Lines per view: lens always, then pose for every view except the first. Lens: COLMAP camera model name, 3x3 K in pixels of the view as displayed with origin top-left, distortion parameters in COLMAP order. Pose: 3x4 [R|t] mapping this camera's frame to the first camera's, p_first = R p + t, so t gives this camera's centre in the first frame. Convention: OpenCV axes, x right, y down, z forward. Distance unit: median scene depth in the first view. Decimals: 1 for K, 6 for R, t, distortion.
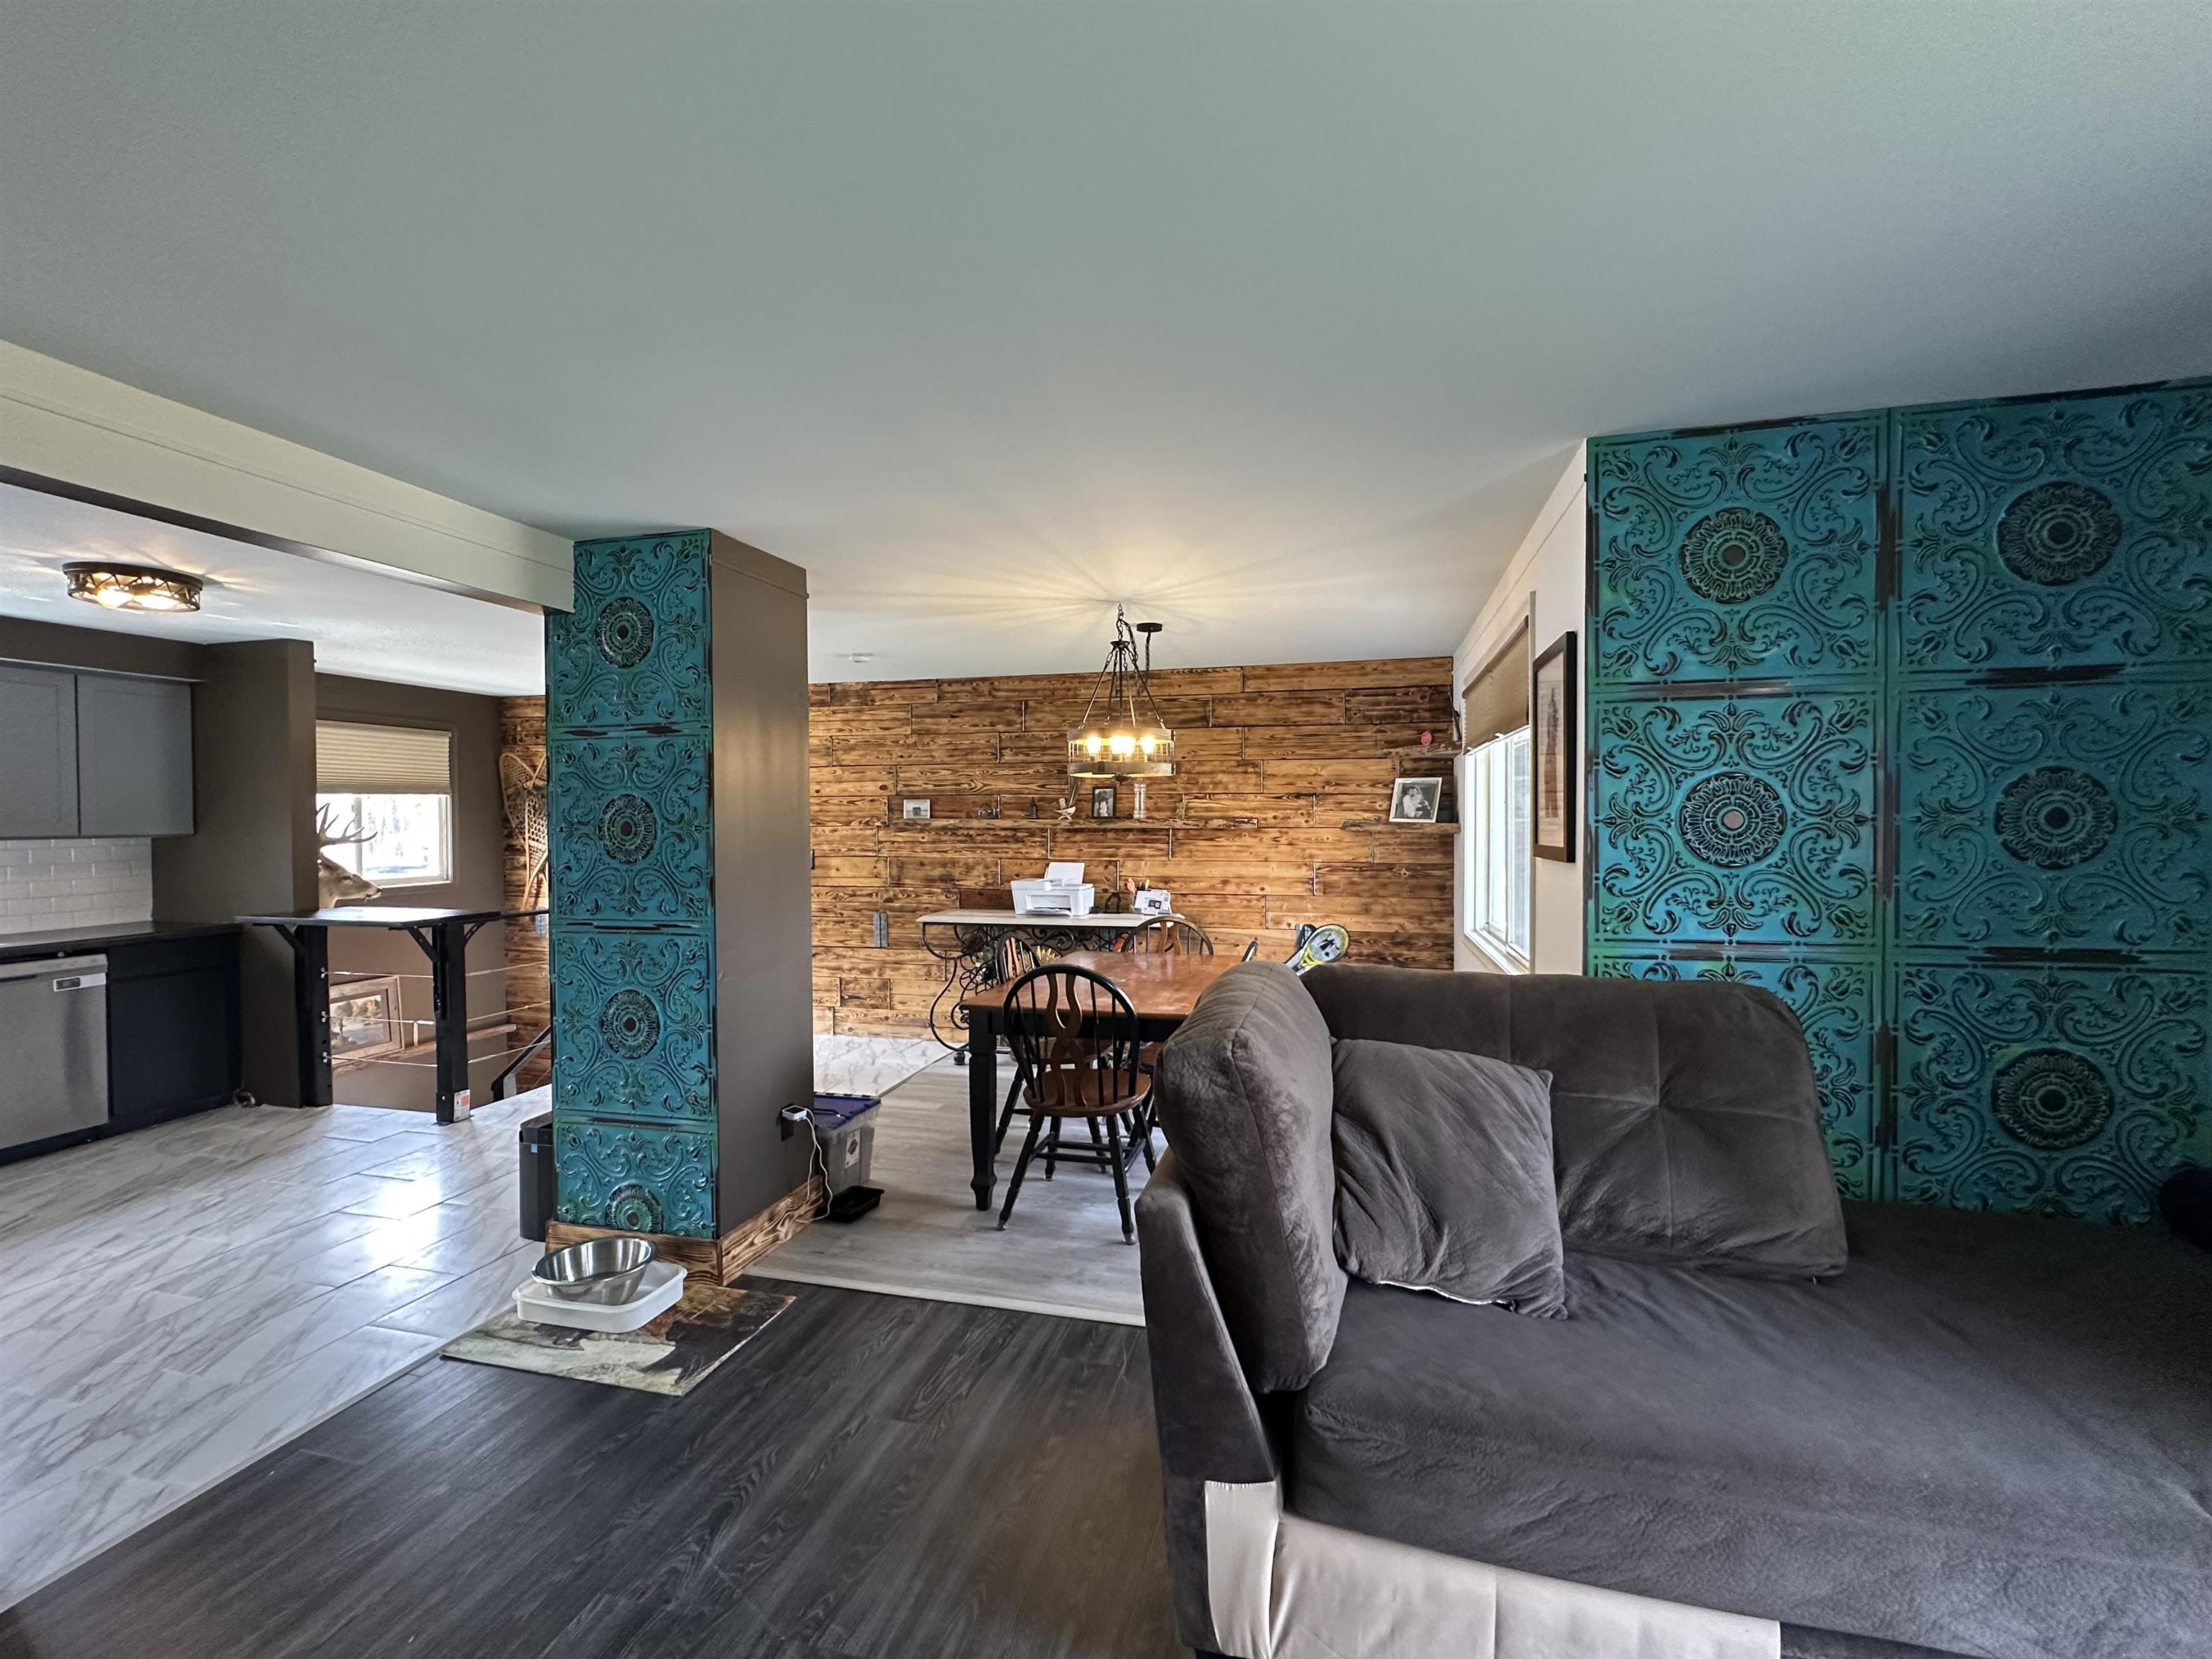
lens RADIAL K [[968.6, 0, 1103.1], [0, 968.6, 832.0], [0, 0, 1]] dist [-0.002582, 0.000722]
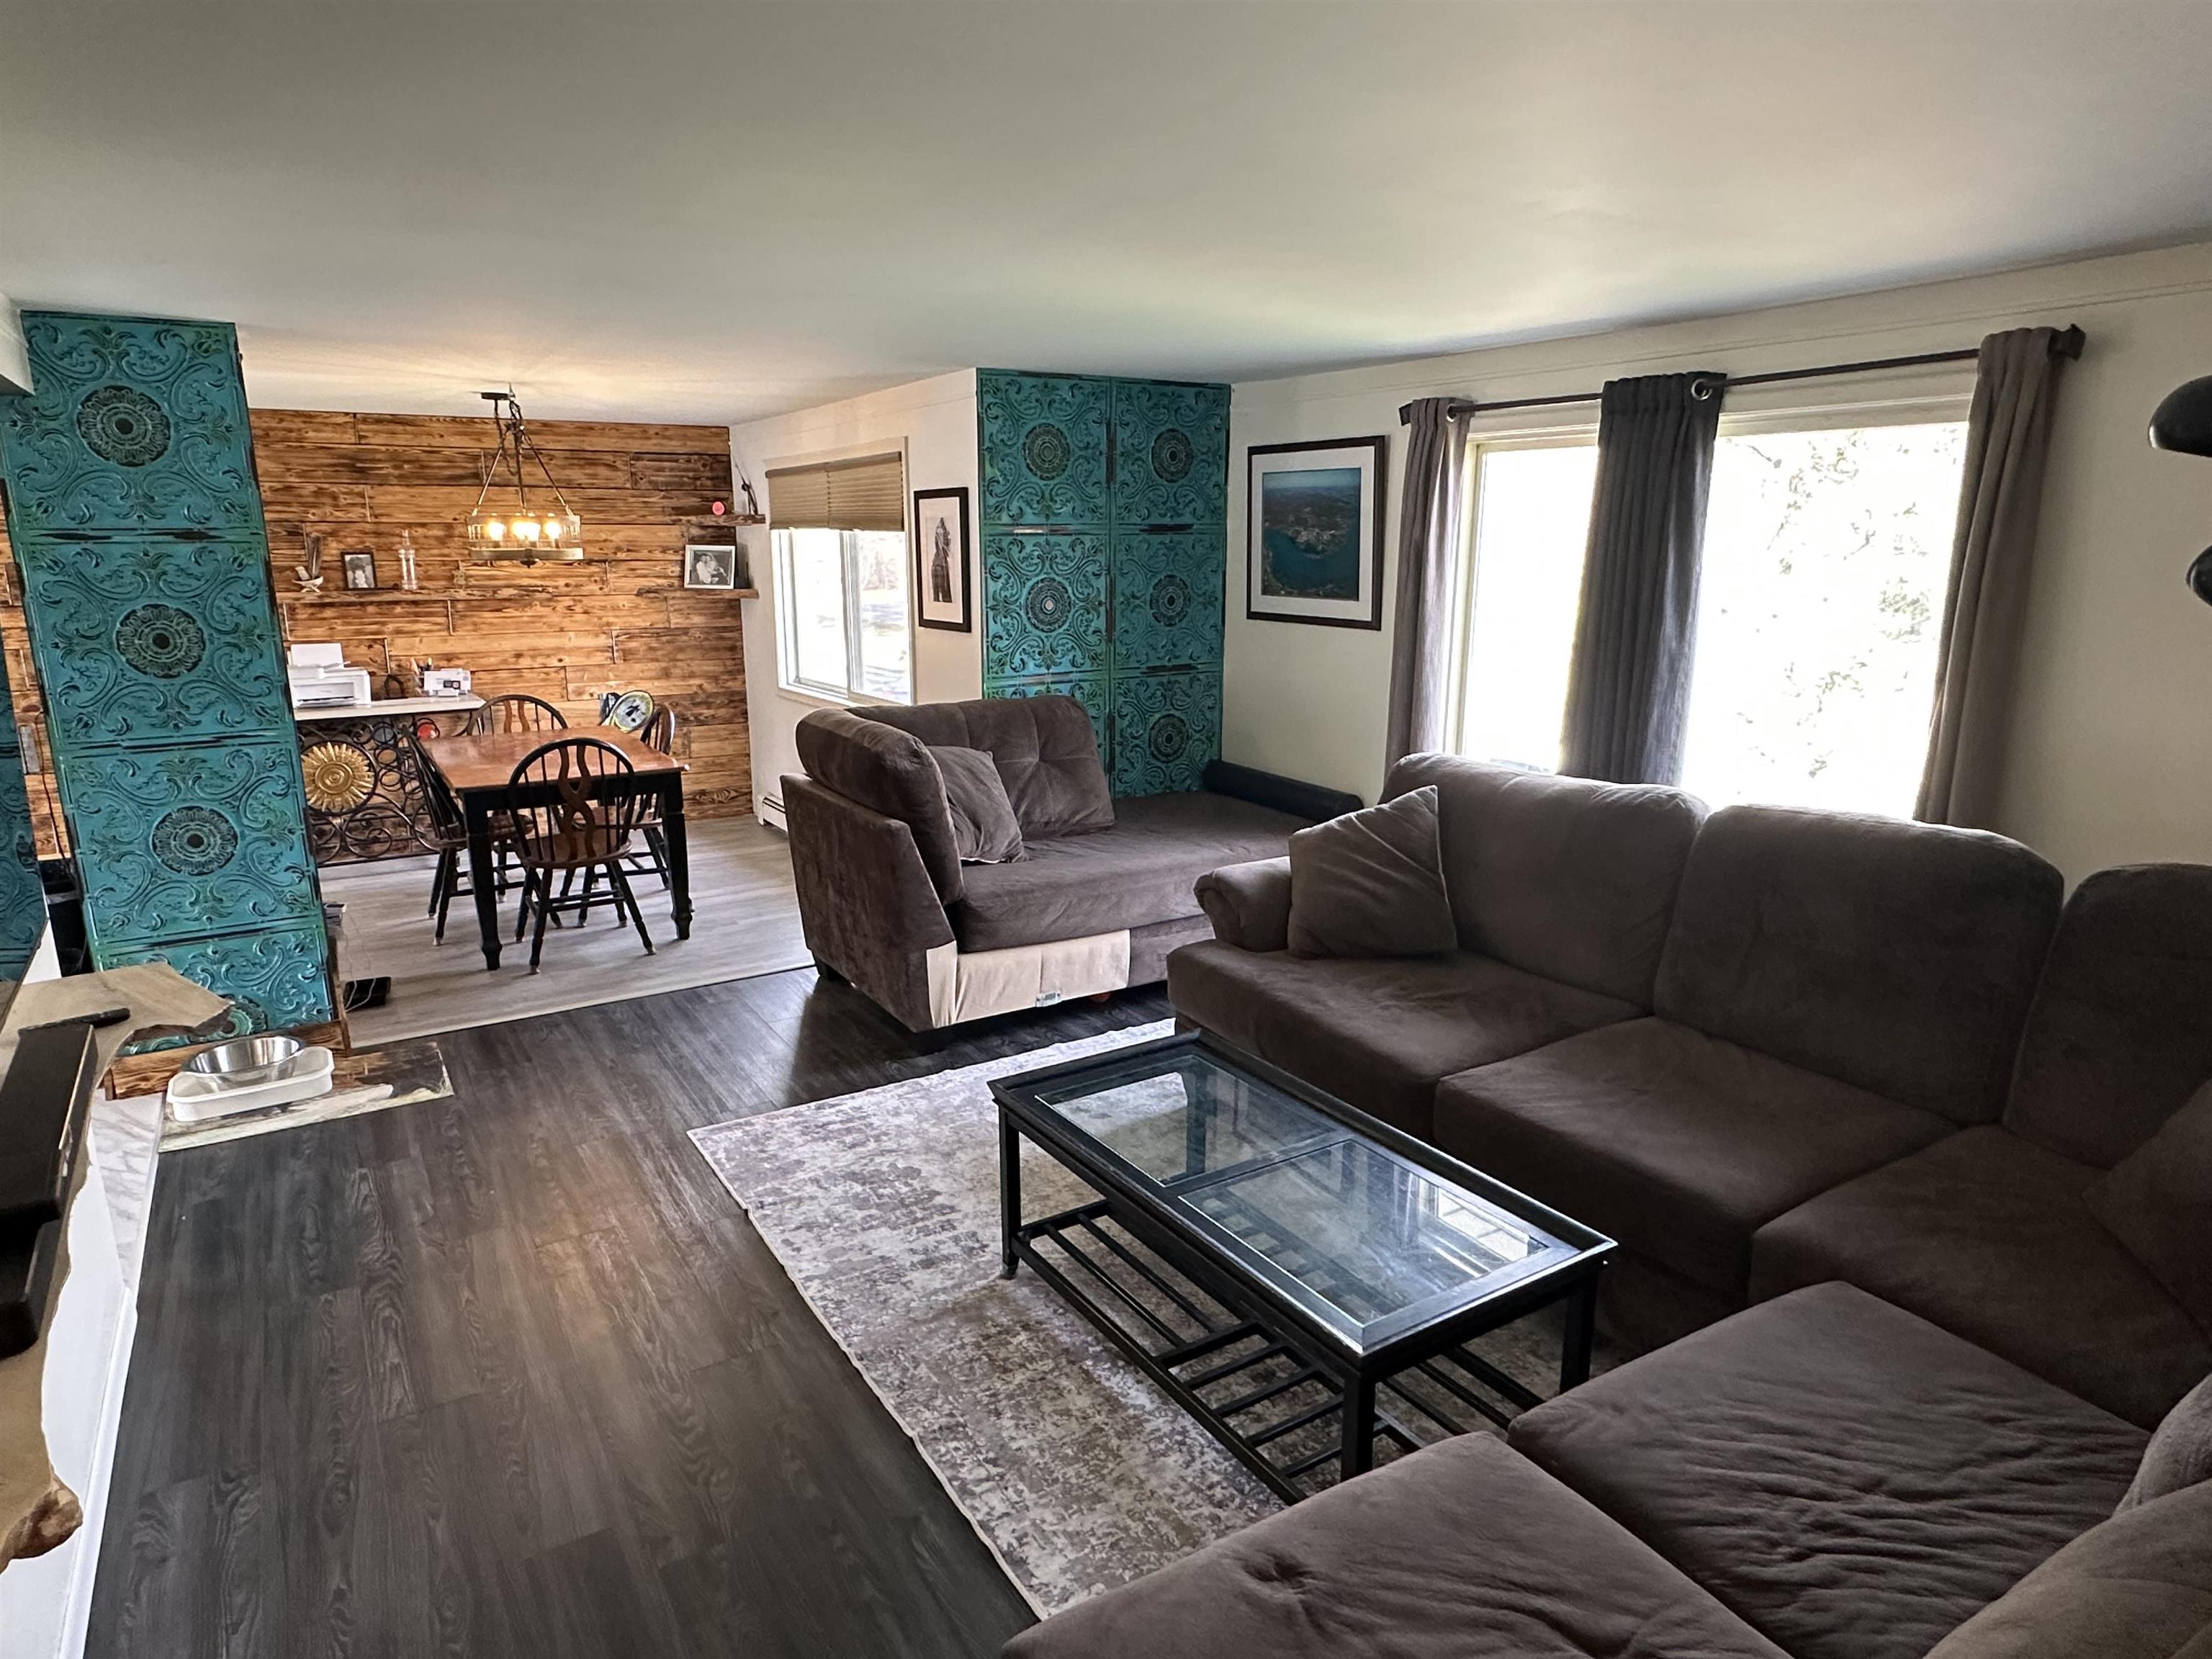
lens RADIAL K [[1300.7, 0, 1088.7], [0, 1300.7, 836.3], [0, 0, 1]] dist [-0.001382, 0.000255]
pose [[0.691517, -0.160504, 0.704303, -0.726990], [0.009395, 0.976918, 0.213406, -0.073410], [-0.722299, -0.140957, 0.677063, -0.508620]]
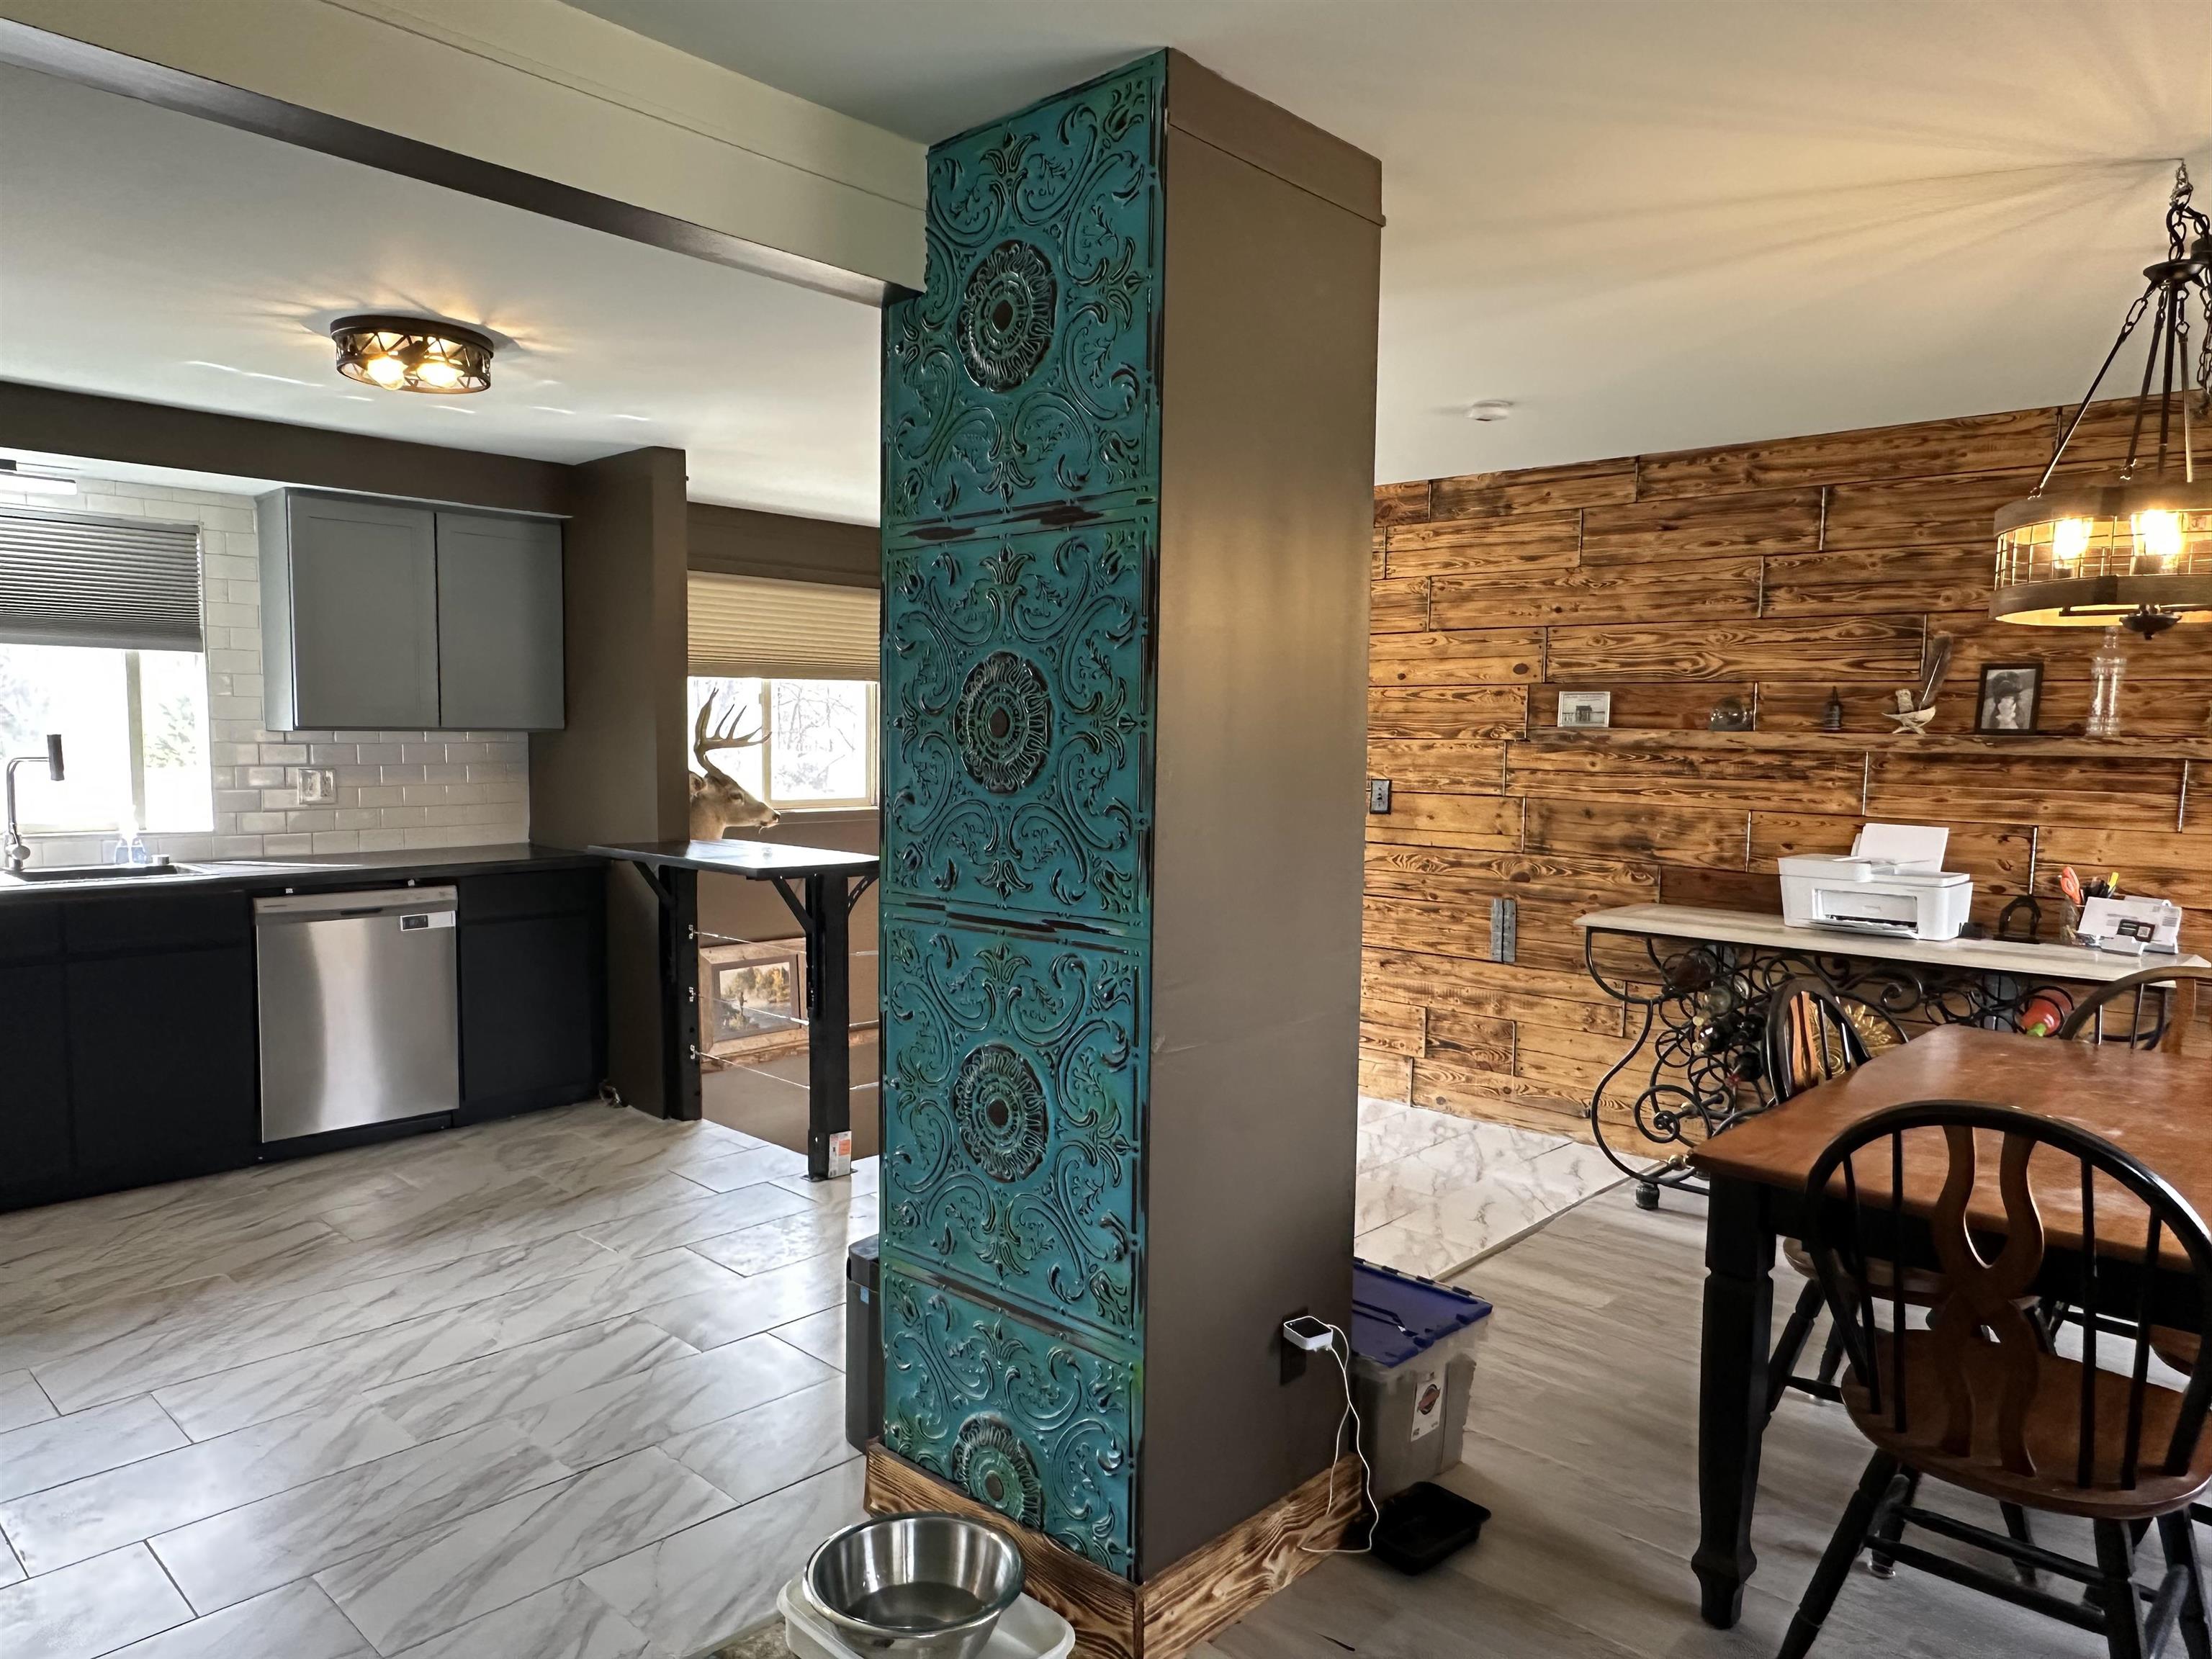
lens RADIAL K [[1436.4, 0, 1093.3], [0, 1436.4, 850.2], [0, 0, 1]] dist [-0.001306, -0.003343]
pose [[0.875209, 0.058349, -0.480213, -0.087168], [-0.026761, 0.997019, 0.072370, 0.006528], [0.483004, -0.050488, 0.874161, 0.346708]]
